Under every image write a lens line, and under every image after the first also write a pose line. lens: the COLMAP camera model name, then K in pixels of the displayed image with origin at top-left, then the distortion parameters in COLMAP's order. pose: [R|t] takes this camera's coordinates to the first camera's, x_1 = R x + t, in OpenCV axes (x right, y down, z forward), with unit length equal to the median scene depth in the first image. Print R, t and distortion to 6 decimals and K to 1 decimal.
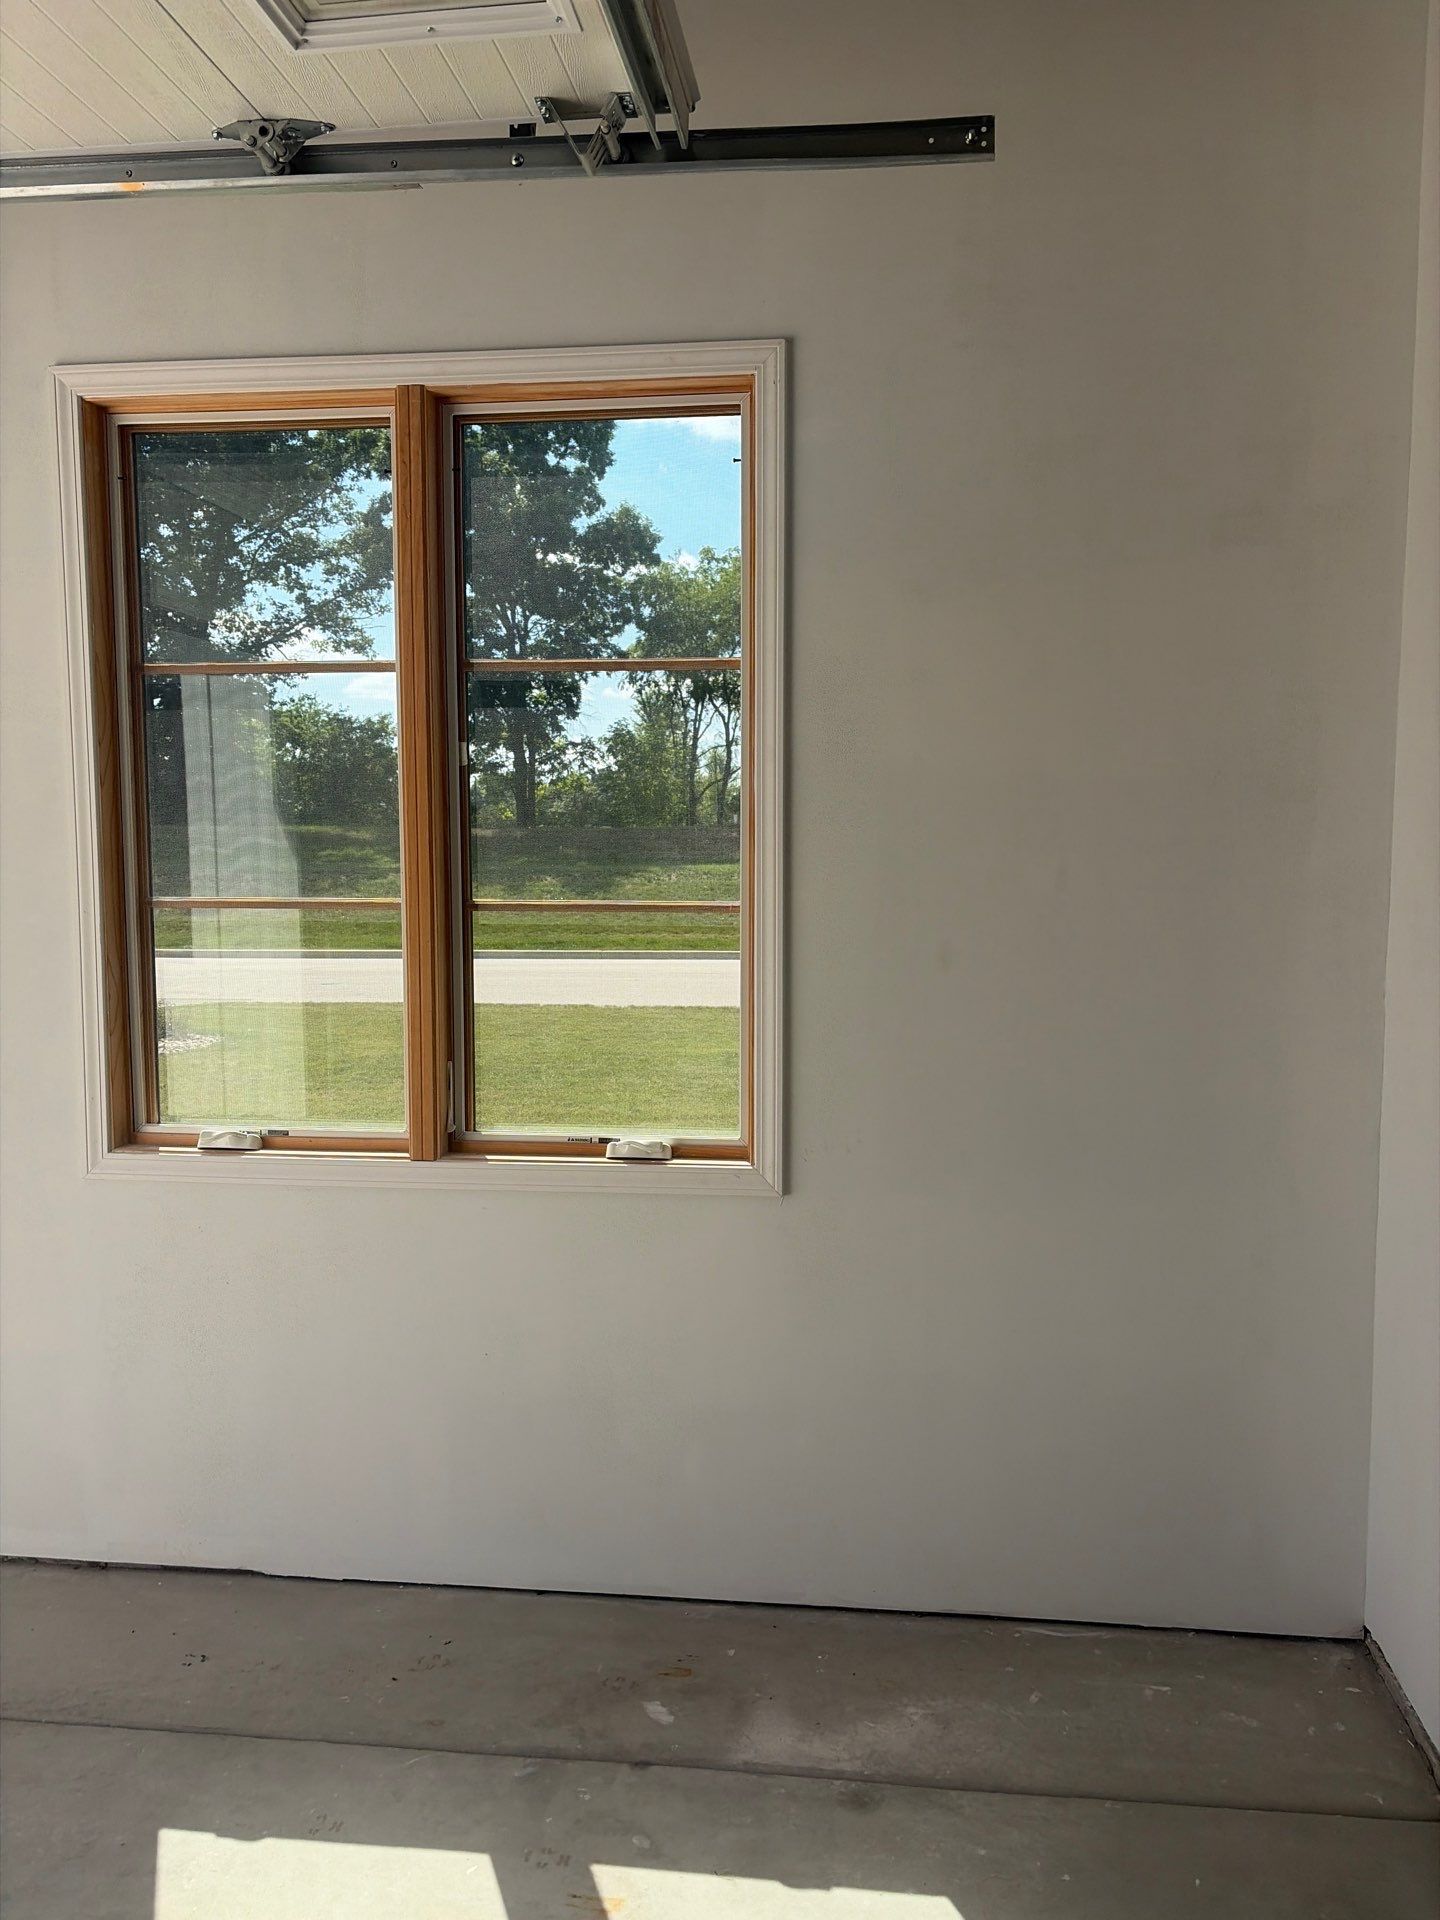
lens RADIAL K [[1441.0, 0, 720.0], [0, 1441.0, 960.0], [0, 0, 1]] dist [0.056747, -0.053148]
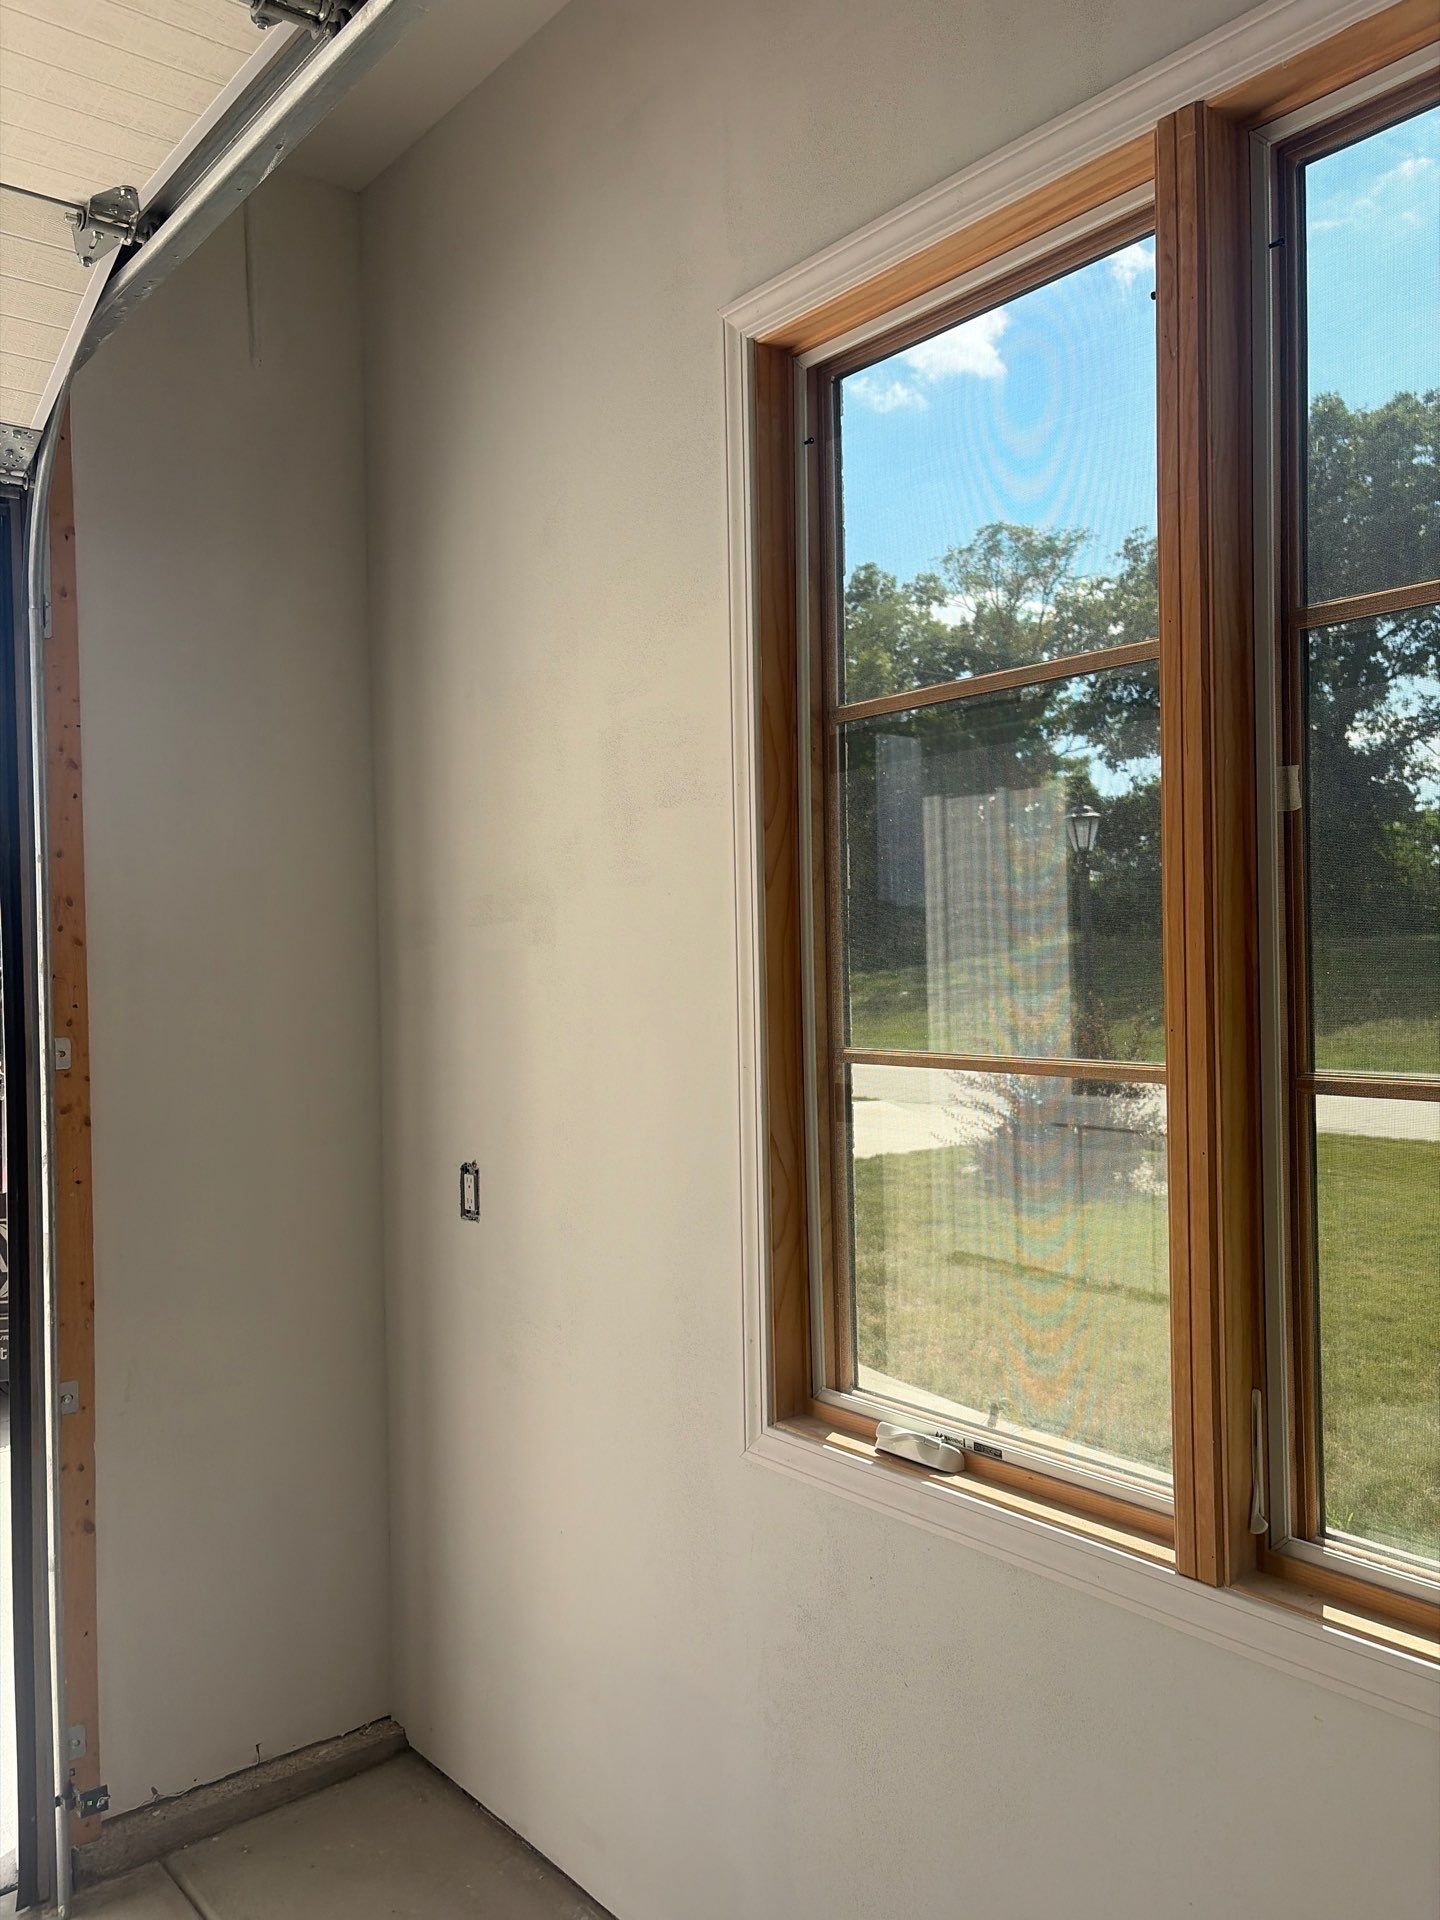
lens RADIAL K [[1441.0, 0, 720.0], [0, 1441.0, 960.0], [0, 0, 1]] dist [0.056747, -0.053148]
pose [[0.727543, -0.010329, -0.685984, 0.027564], [-0.043075, 0.997226, -0.060700, -0.041381], [0.684708, 0.073710, 0.725080, 0.478164]]
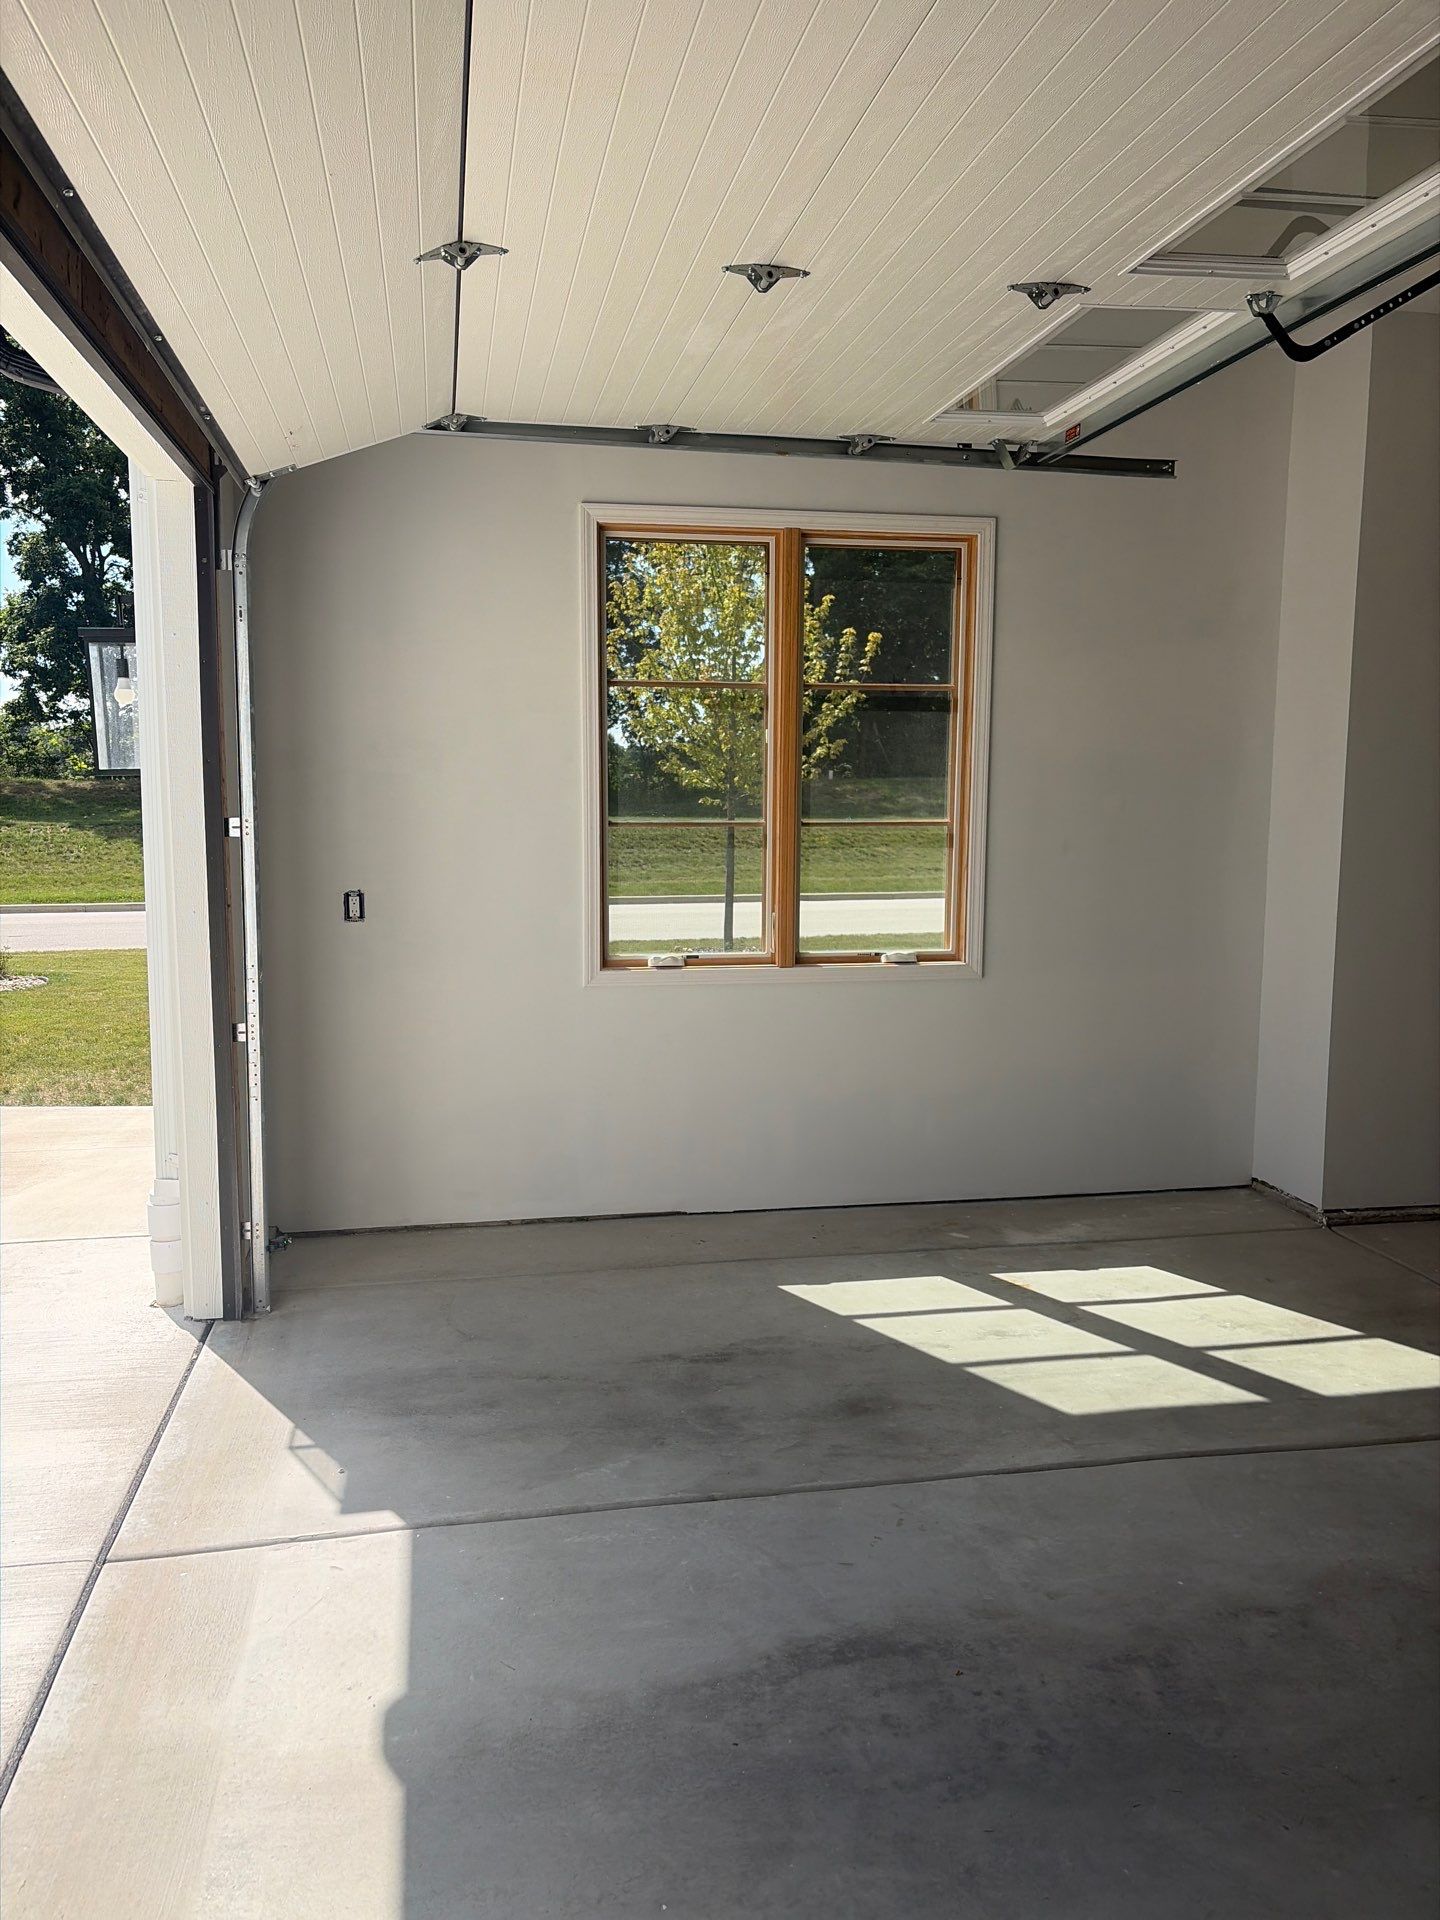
lens RADIAL K [[1445.8, 0, 684.1], [0, 1445.8, 967.1], [0, 0, 1]] dist [0.062762, -0.164066]
pose [[0.958704, -0.029181, 0.282905, -0.807086], [0.019280, 0.999102, 0.037717, 0.067914], [-0.283752, -0.030705, 0.958406, -0.642282]]
